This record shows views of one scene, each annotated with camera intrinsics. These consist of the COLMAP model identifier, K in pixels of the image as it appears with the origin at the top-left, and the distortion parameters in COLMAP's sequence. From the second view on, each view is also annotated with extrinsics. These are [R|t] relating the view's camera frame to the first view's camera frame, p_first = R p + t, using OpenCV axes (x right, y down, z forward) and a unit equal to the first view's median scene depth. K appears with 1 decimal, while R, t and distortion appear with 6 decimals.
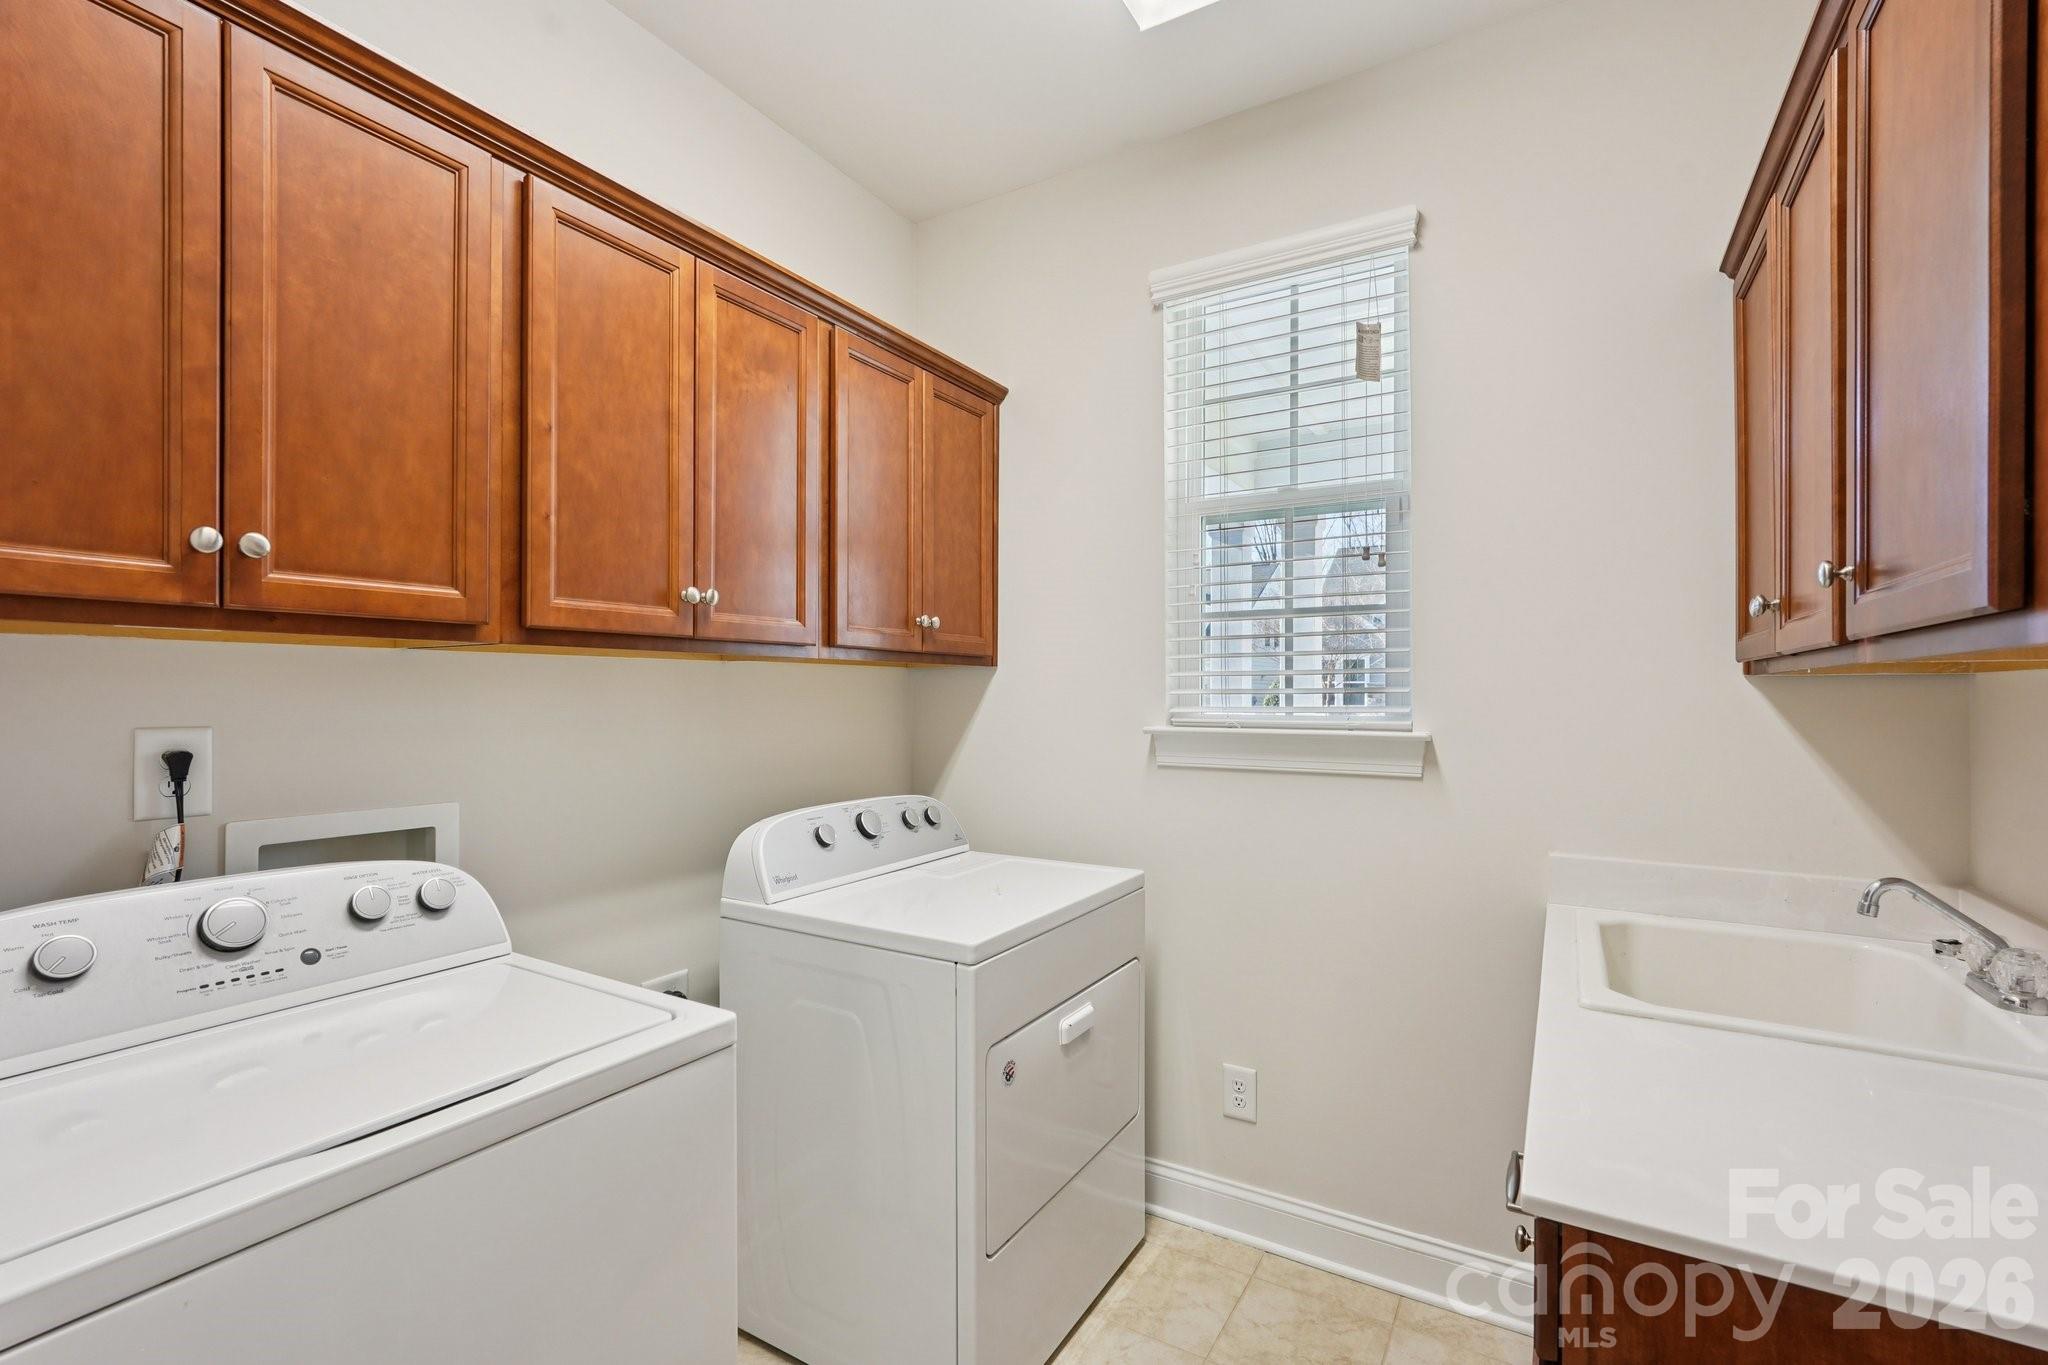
lens RADIAL K [[926.7, 0, 1033.8], [0, 926.7, 679.0], [0, 0, 1]] dist [-0.002109, 0.005112]
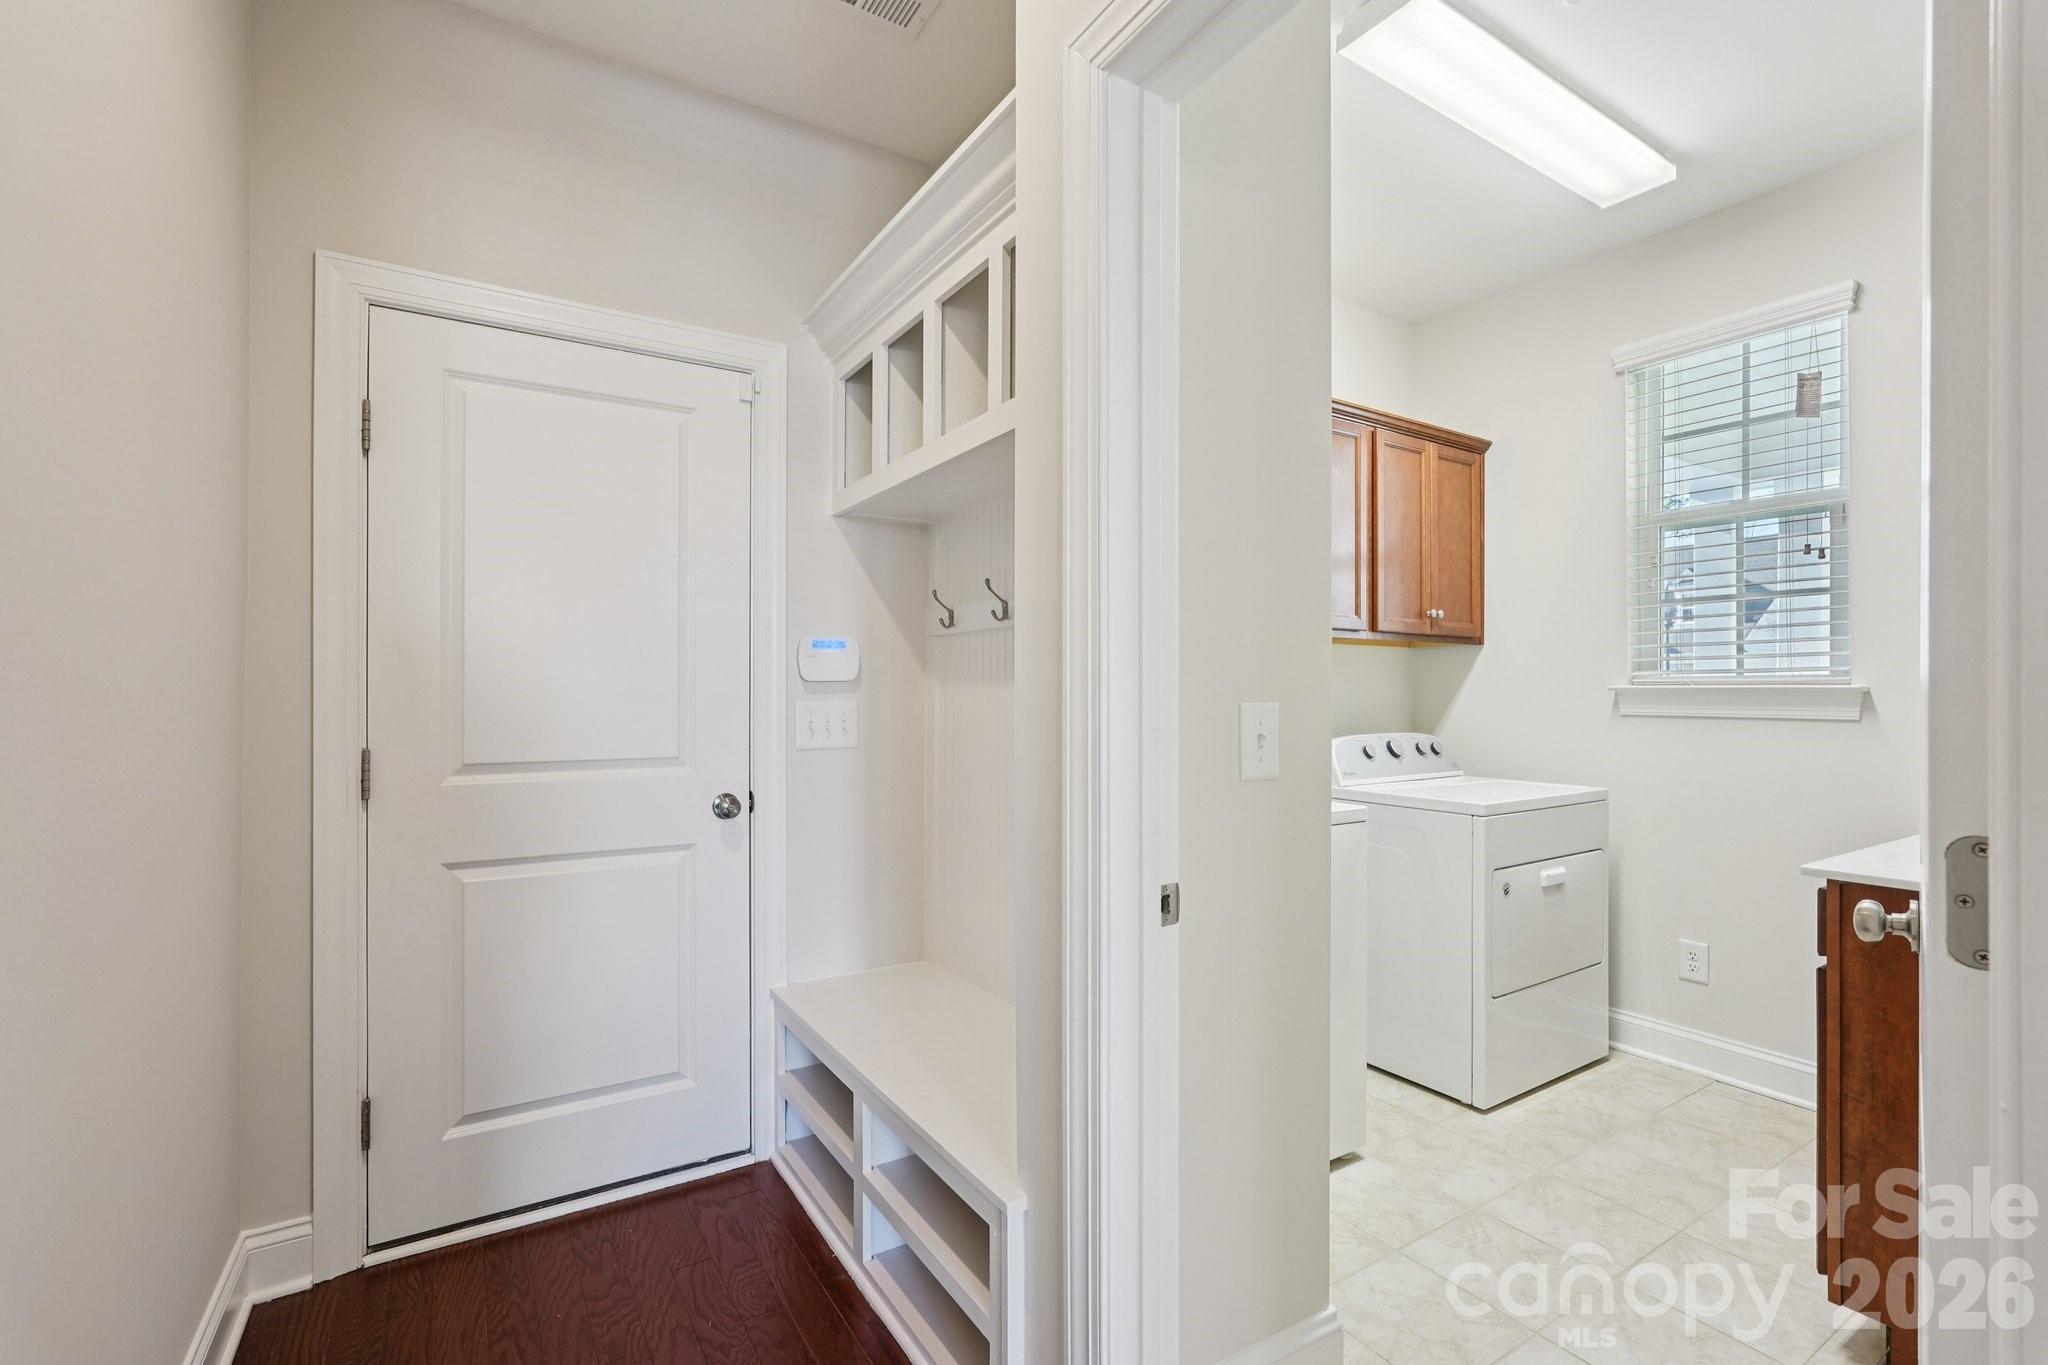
lens RADIAL K [[926.7, 0, 1025.8], [0, 926.7, 688.8], [0, 0, 1]] dist [-0.002109, 0.005112]
pose [[0.898258, -0.001180, -0.439467, -0.053763], [0.006057, 0.999935, 0.009697, 0.040730], [0.439427, -0.011373, 0.898206, -0.632597]]
